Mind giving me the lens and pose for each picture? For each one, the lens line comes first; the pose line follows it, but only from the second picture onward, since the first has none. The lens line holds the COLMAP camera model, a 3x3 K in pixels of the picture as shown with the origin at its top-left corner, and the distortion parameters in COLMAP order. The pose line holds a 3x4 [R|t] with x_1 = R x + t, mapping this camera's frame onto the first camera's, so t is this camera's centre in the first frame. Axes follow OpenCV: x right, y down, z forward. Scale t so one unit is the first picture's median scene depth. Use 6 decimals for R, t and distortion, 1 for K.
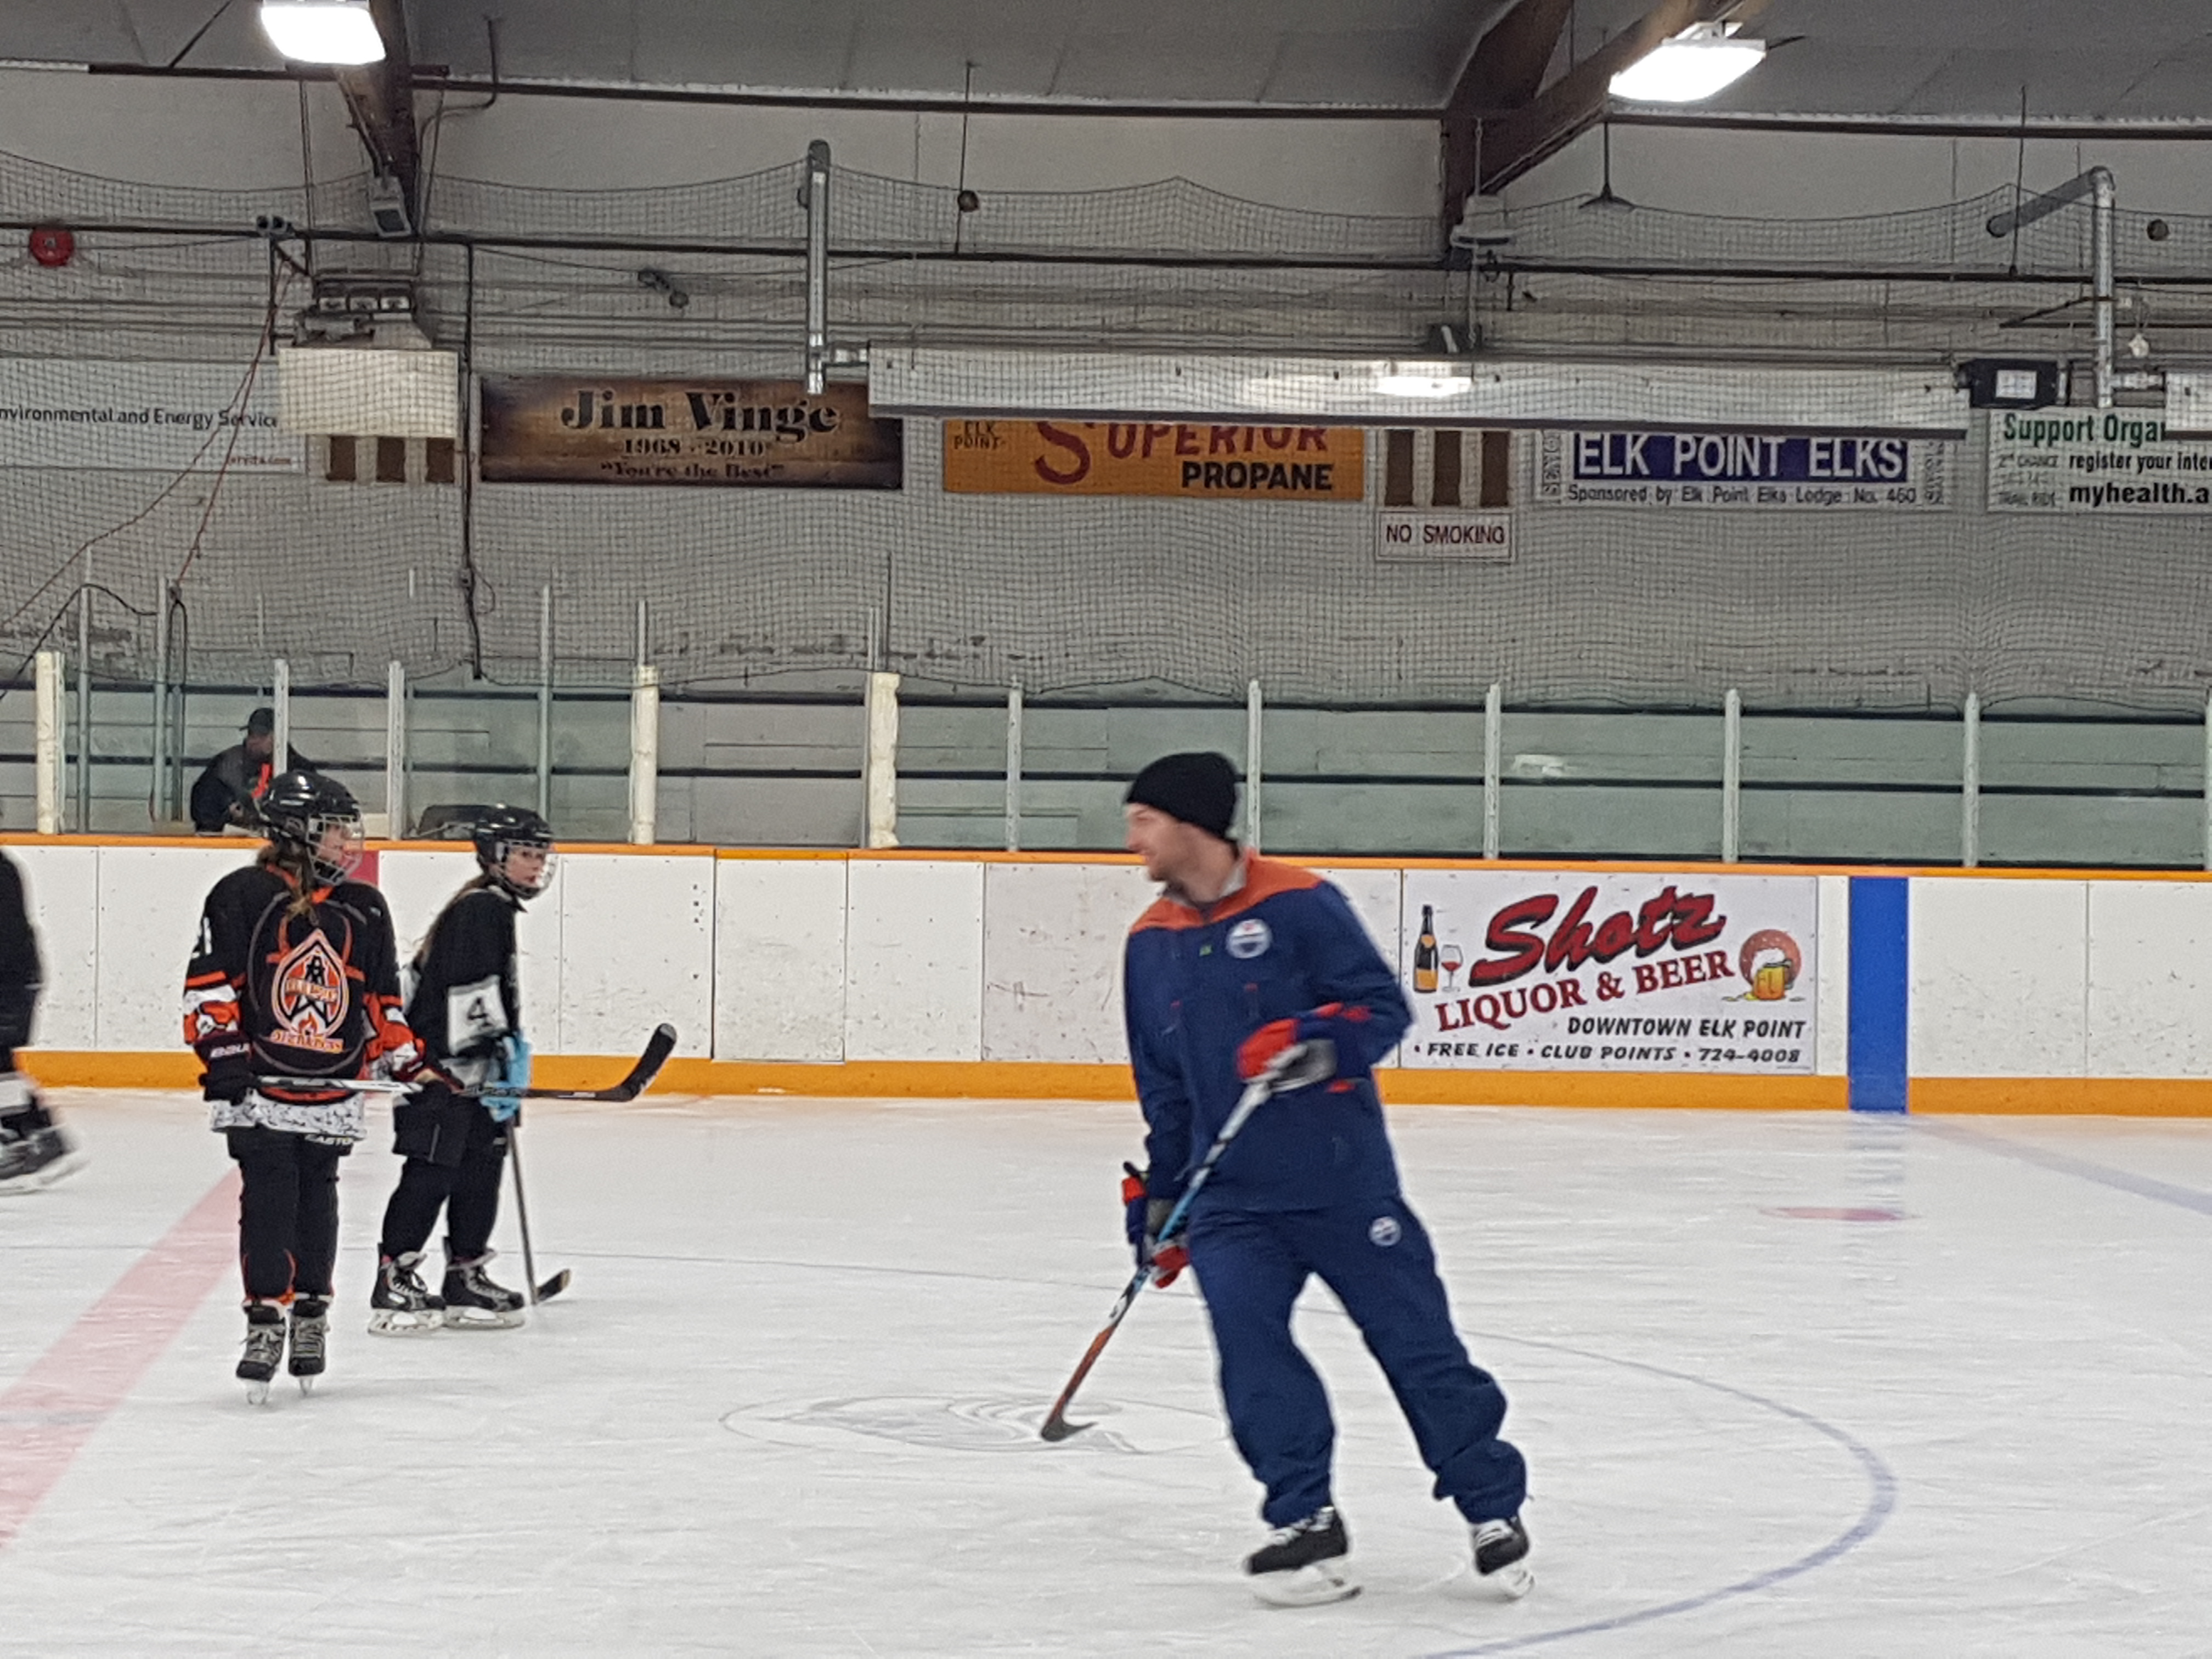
lens RADIAL K [[4645.5, 0, 864.0], [0, 4645.5, 933.9], [0, 0, 1]] dist [0.096668, -0.231729]
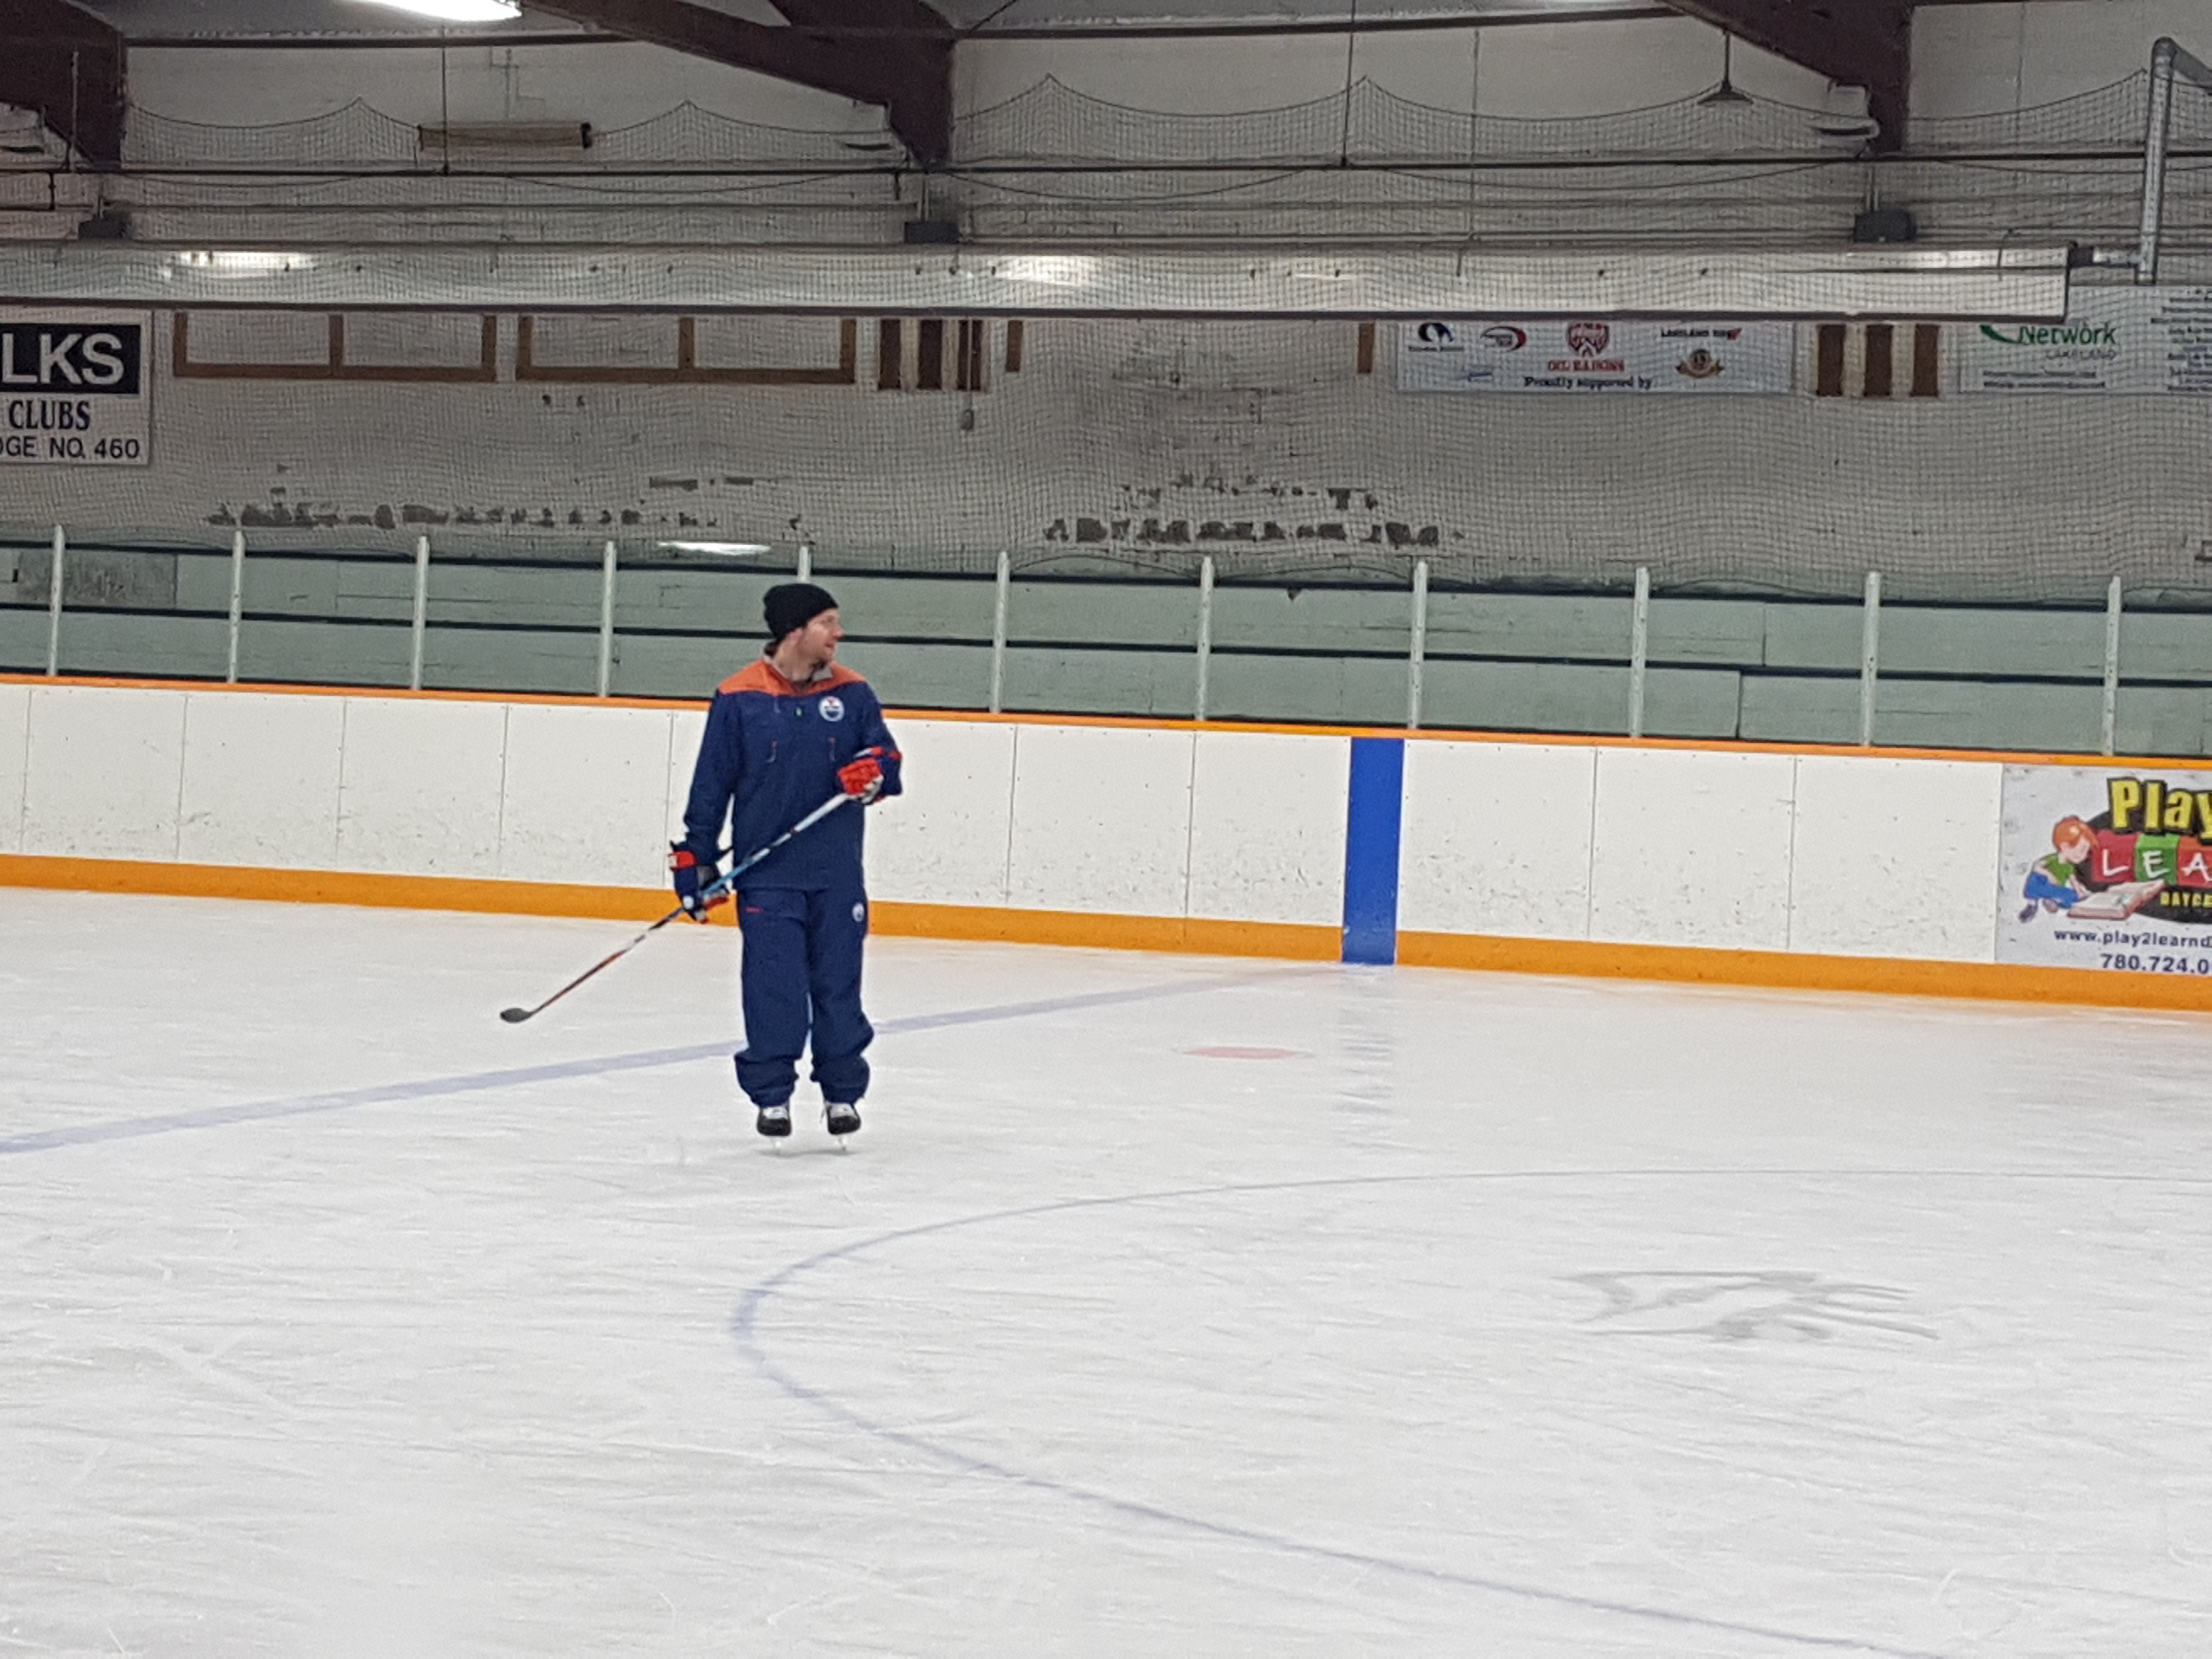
lens RADIAL K [[4647.7, 0, 1106.0], [0, 4647.7, 829.5], [0, 0, 1]] dist [0.072347, -0.138634]
pose [[0.900415, 0.029940, -0.434001, 0.579203], [-0.033107, 0.999452, 0.000261, 0.009316], [0.433771, 0.014133, 0.900912, 0.028792]]
